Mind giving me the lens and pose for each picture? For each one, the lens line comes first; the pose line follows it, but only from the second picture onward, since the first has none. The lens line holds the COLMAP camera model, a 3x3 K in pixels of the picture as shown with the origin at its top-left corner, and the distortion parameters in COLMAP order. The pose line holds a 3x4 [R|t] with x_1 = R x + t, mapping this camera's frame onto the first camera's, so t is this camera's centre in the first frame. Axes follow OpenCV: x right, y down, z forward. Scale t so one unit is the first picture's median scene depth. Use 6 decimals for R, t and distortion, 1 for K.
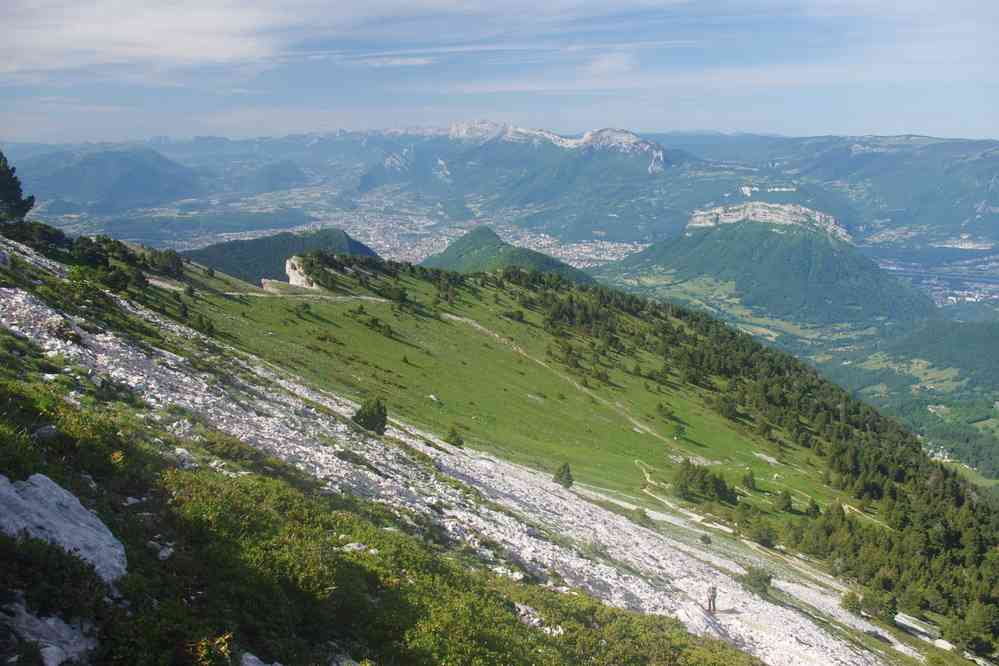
lens RADIAL K [[928.1, 0, 500.8], [0, 928.1, 340.9], [0, 0, 1]] dist [-0.063586, 0.000000]
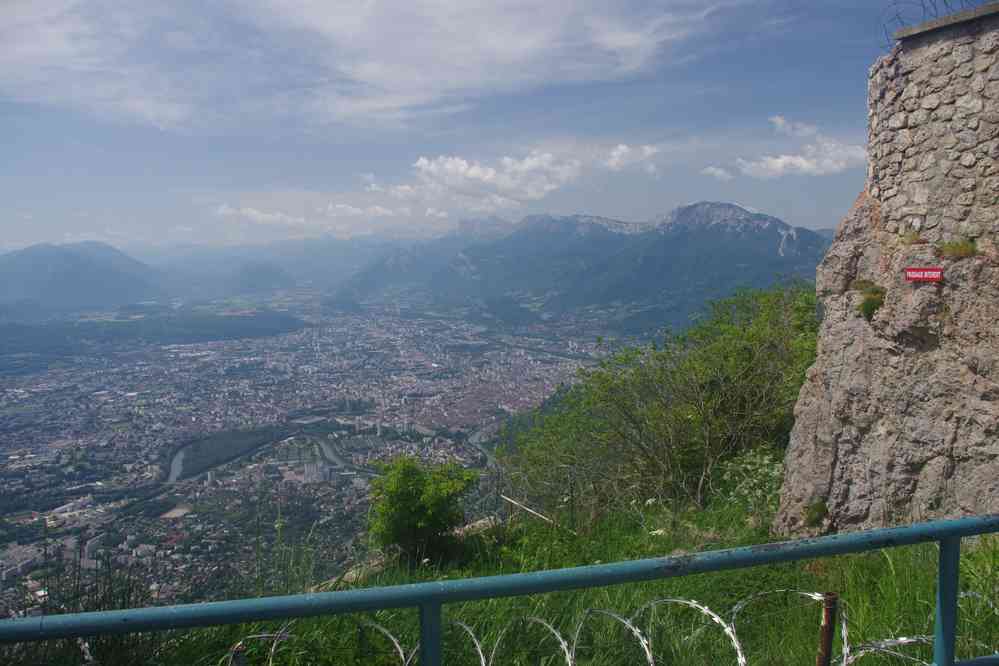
lens RADIAL K [[838.5, 0, 499.7], [0, 838.5, 333.6], [0, 0, 1]] dist [0.002978, 0.000599]
pose [[0.999007, -0.007741, 0.043879, -0.163010], [0.013135, 0.992194, -0.124011, -0.083598], [-0.042576, 0.124464, 0.991310, 0.693572]]
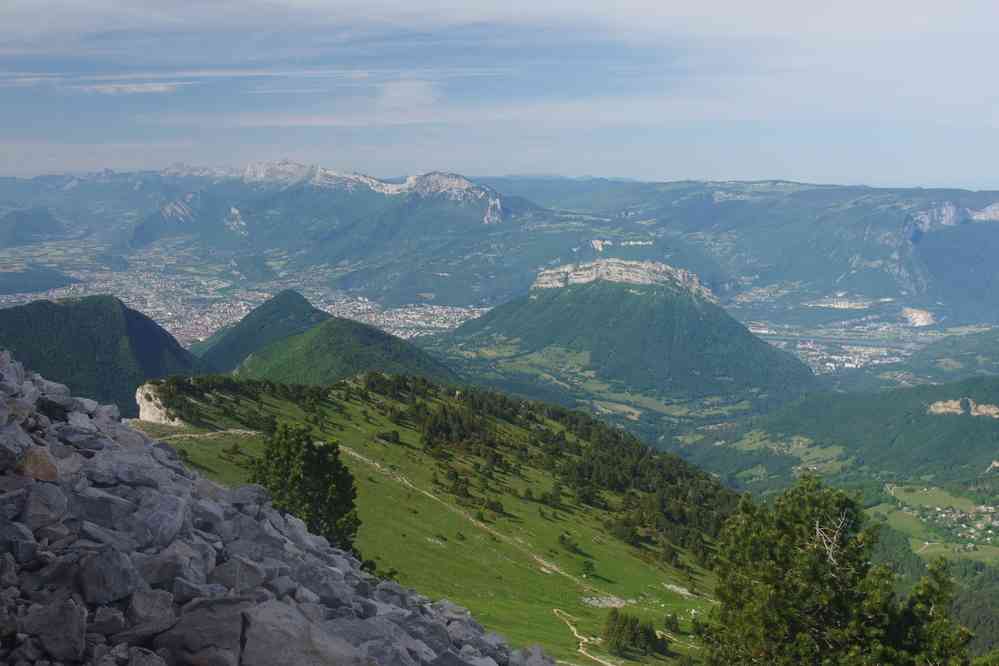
lens RADIAL K [[1116.1, 0, 501.1], [0, 1116.1, 332.5], [0, 0, 1]] dist [-0.066523, 0.000000]
pose [[0.985134, -0.014193, 0.171201, -0.003872], [0.027994, 0.996523, -0.078474, -0.002547], [-0.169492, 0.082100, 0.982106, -0.003945]]
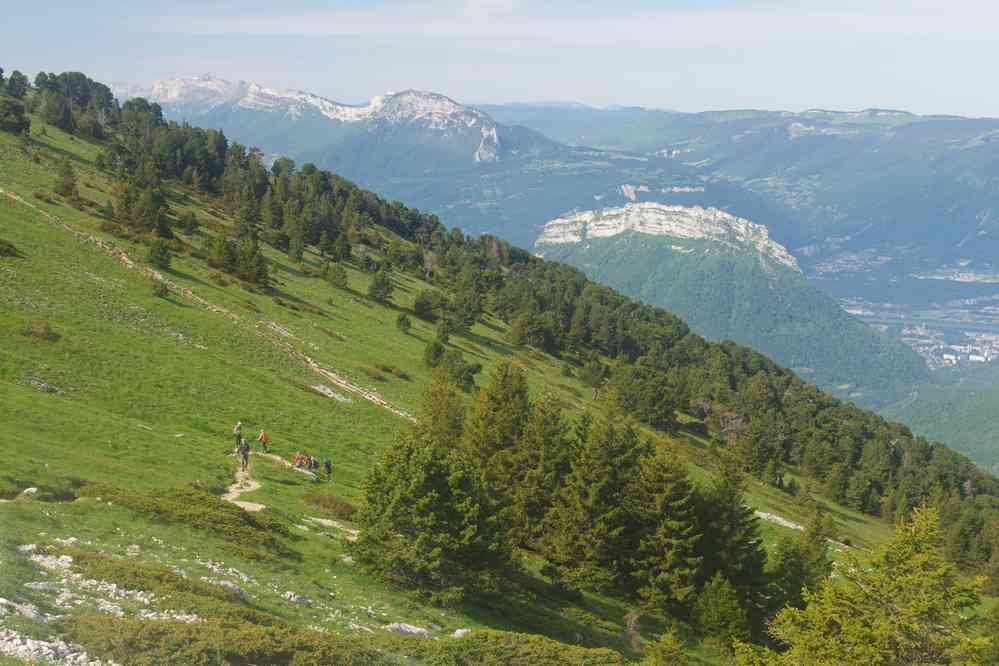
lens RADIAL K [[1493.0, 0, 500.5], [0, 1493.0, 329.5], [0, 0, 1]] dist [0.010023, 0.000000]
pose [[0.985055, 0.000032, 0.172240, 0.006230], [0.012462, 0.997366, -0.071456, 0.005449], [-0.171789, 0.072534, 0.982460, 0.029931]]
